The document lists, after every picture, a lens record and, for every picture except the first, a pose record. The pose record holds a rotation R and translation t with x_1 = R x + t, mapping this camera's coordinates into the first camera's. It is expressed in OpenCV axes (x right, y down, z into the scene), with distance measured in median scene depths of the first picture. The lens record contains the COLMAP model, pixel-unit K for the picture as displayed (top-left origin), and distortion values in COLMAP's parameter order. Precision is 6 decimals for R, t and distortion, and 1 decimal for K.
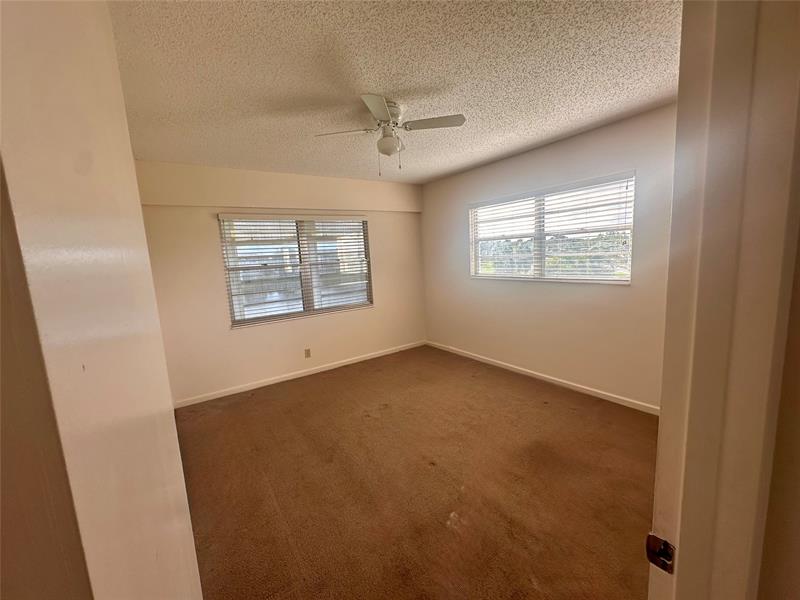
lens RADIAL K [[327.3, 0, 400.0], [0, 327.3, 299.6], [0, 0, 1]] dist [-0.000502, 0.000076]
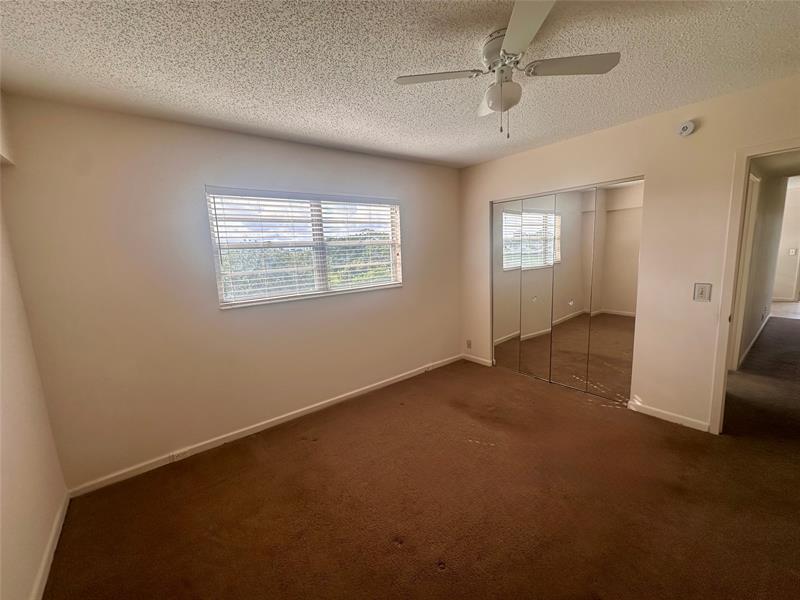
lens RADIAL K [[327.3, 0, 400.2], [0, 327.3, 301.2], [0, 0, 1]] dist [-0.000502, 0.000076]
pose [[-0.060047, -0.094383, 0.993723, -0.481512], [0.185107, 0.977200, 0.103999, -0.099084], [-0.980882, 0.190190, -0.041207, 0.847255]]
